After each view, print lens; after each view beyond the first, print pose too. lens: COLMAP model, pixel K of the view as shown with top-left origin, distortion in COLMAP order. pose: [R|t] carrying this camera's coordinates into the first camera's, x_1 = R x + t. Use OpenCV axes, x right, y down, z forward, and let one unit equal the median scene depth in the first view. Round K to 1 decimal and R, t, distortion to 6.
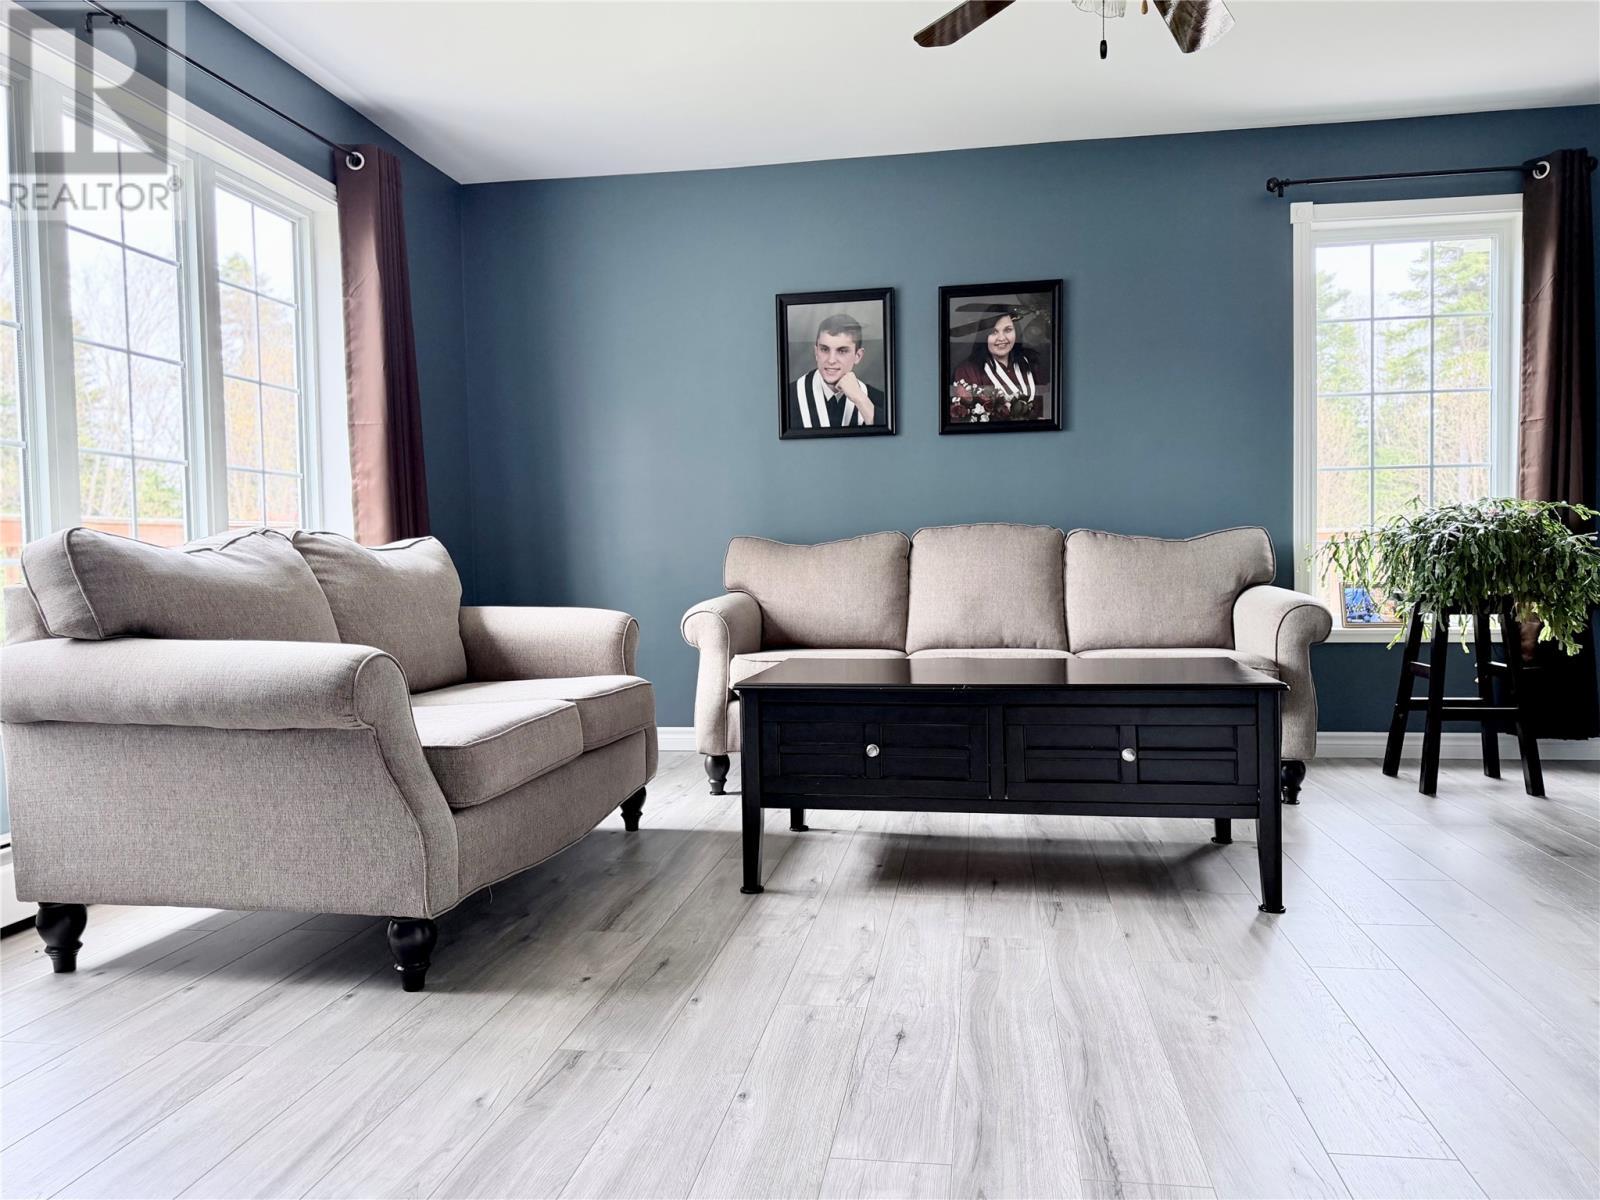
lens RADIAL K [[1119.9, 0, 795.8], [0, 1119.9, 606.5], [0, 0, 1]] dist [0.086670, -0.114498]
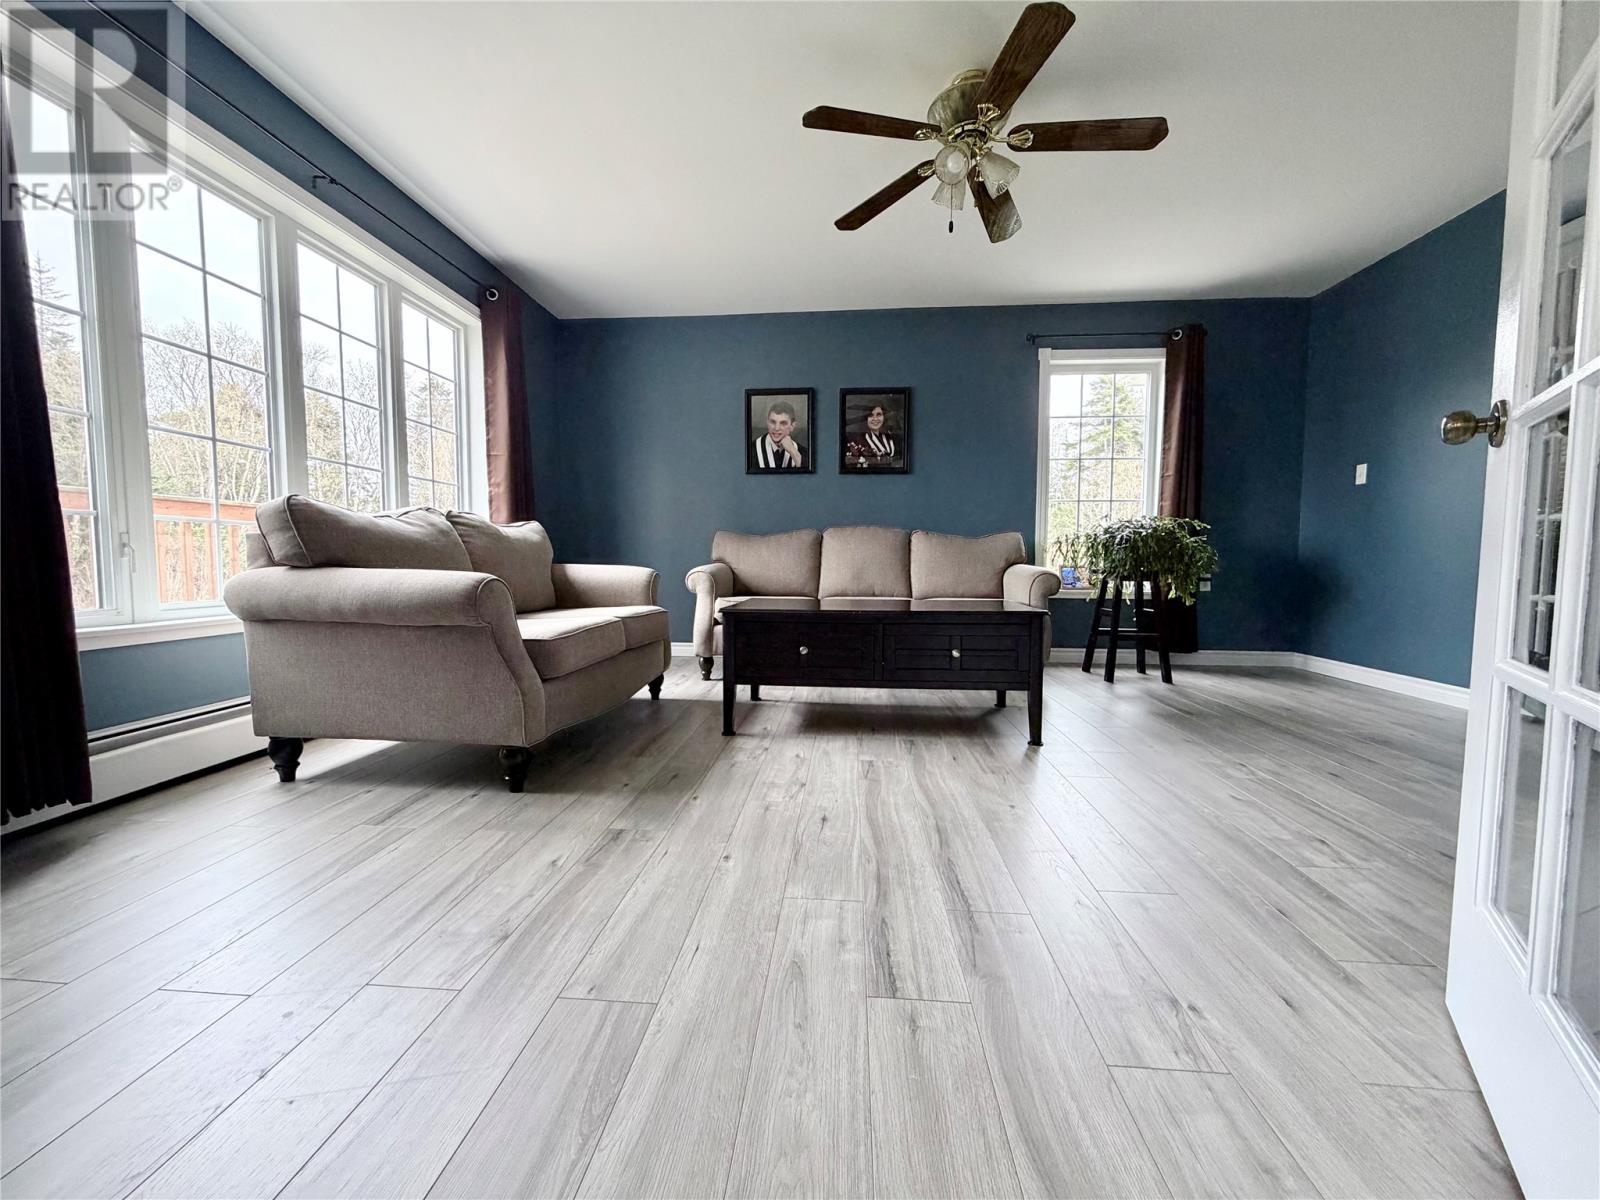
lens RADIAL K [[633.9, 0, 790.1], [0, 633.9, 594.1], [0, 0, 1]] dist [0.010391, 0.000056]
pose [[0.997860, 0.017348, 0.063044, -0.010940], [-0.018737, 0.999593, 0.021503, 0.025031], [-0.062645, -0.022638, 0.997779, 0.067852]]
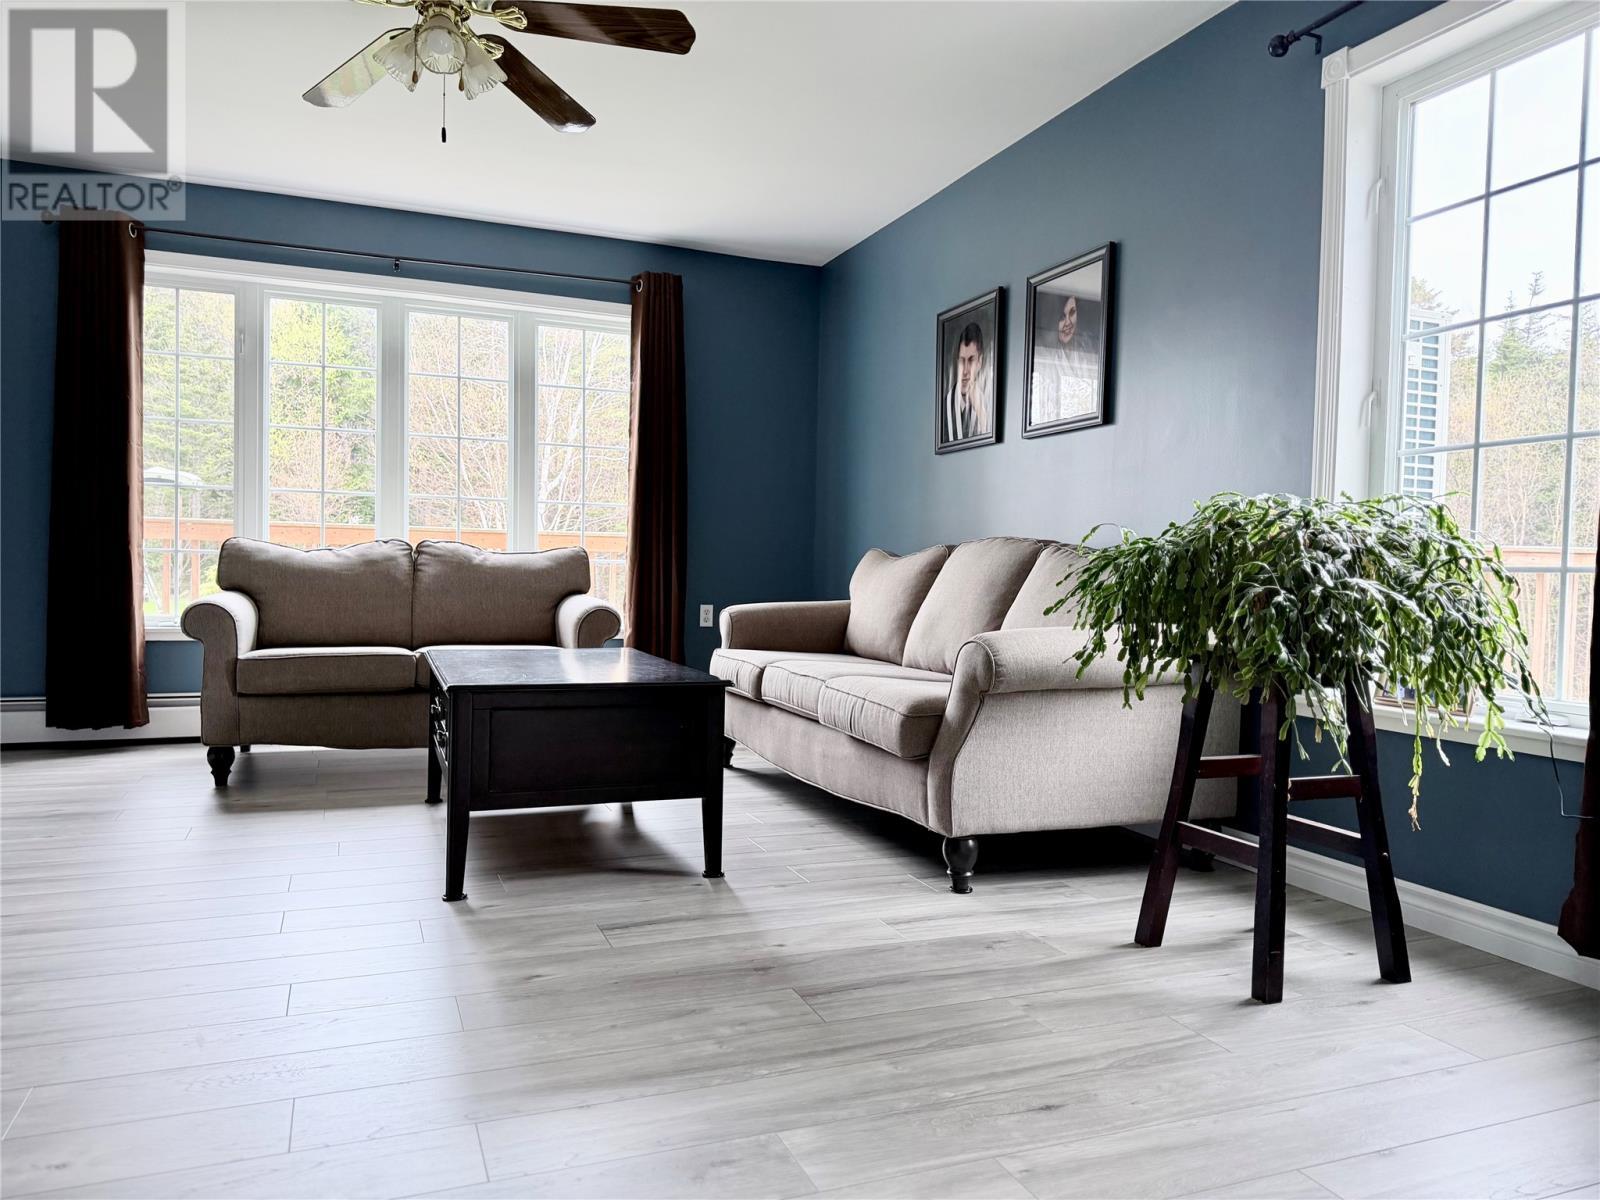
lens RADIAL K [[1119.9, 0, 795.8], [0, 1119.9, 606.5], [0, 0, 1]] dist [0.086670, -0.114498]
pose [[0.512834, 0.054143, -0.856779, 1.802128], [-0.065449, 0.997571, 0.023865, -0.060616], [0.855989, 0.043837, 0.515132, 0.841212]]
